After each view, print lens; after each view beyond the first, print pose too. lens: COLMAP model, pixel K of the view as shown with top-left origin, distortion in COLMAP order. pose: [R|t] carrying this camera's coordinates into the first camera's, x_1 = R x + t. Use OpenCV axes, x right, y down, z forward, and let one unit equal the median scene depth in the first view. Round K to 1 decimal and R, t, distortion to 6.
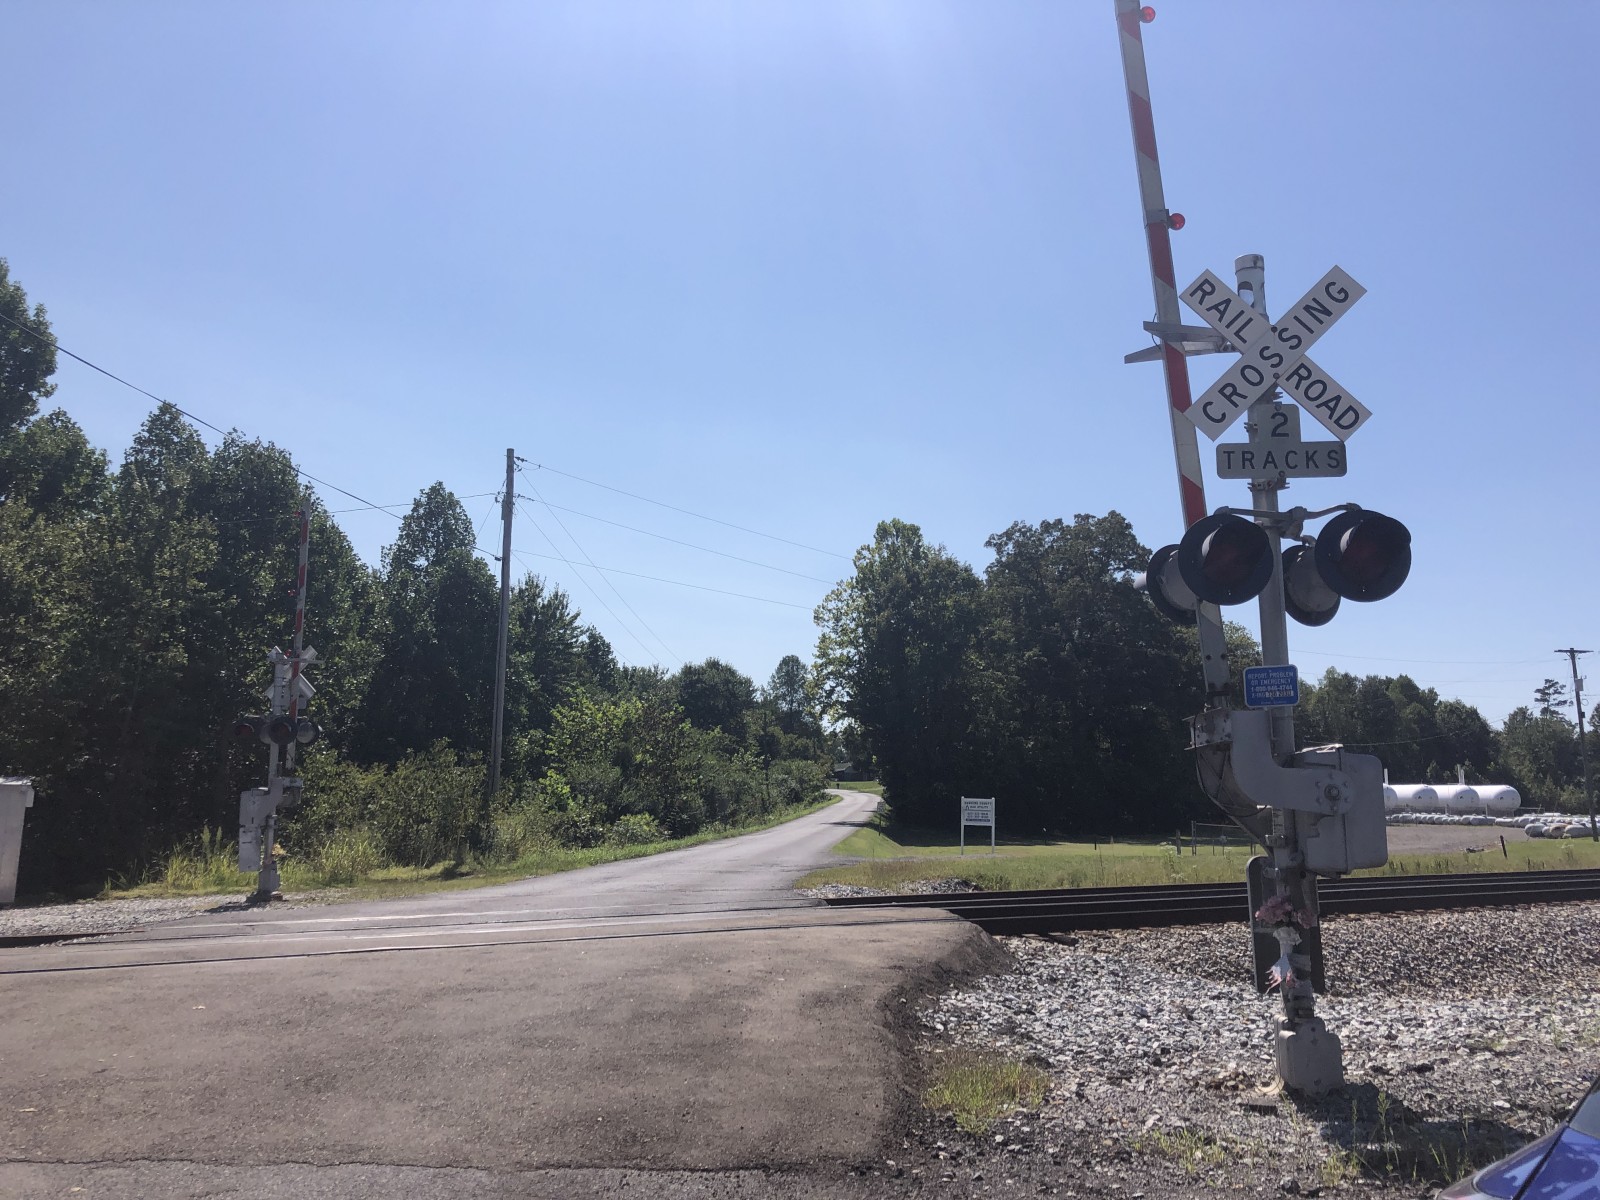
lens RADIAL K [[1337.7, 0, 850.1], [0, 1337.7, 558.5], [0, 0, 1]] dist [0.006078, 0.007031]
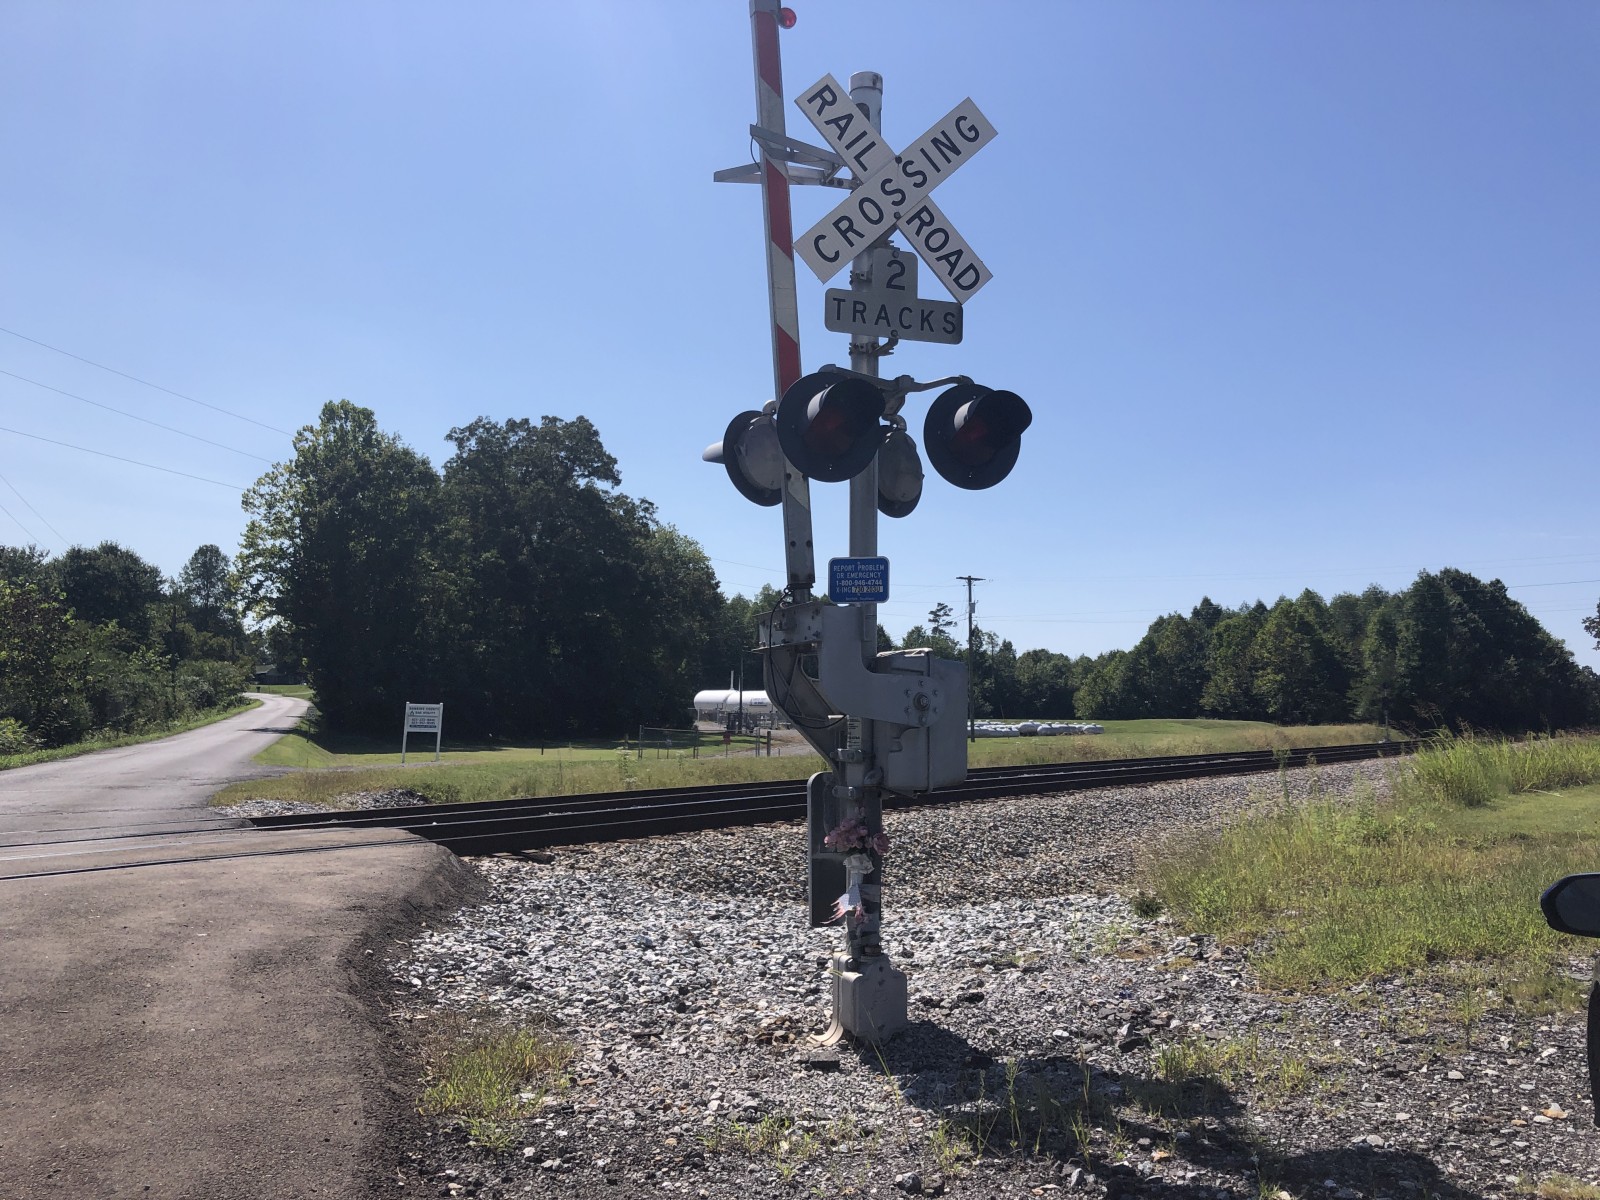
lens RADIAL K [[1175.1, 0, 758.7], [0, 1175.1, 582.4], [0, 0, 1]] dist [0.024152, -0.004511]
pose [[0.917869, 0.046120, 0.394194, -0.033990], [-0.076149, 0.995237, 0.060871, 0.042111], [-0.389509, -0.085889, 0.917009, 0.252593]]
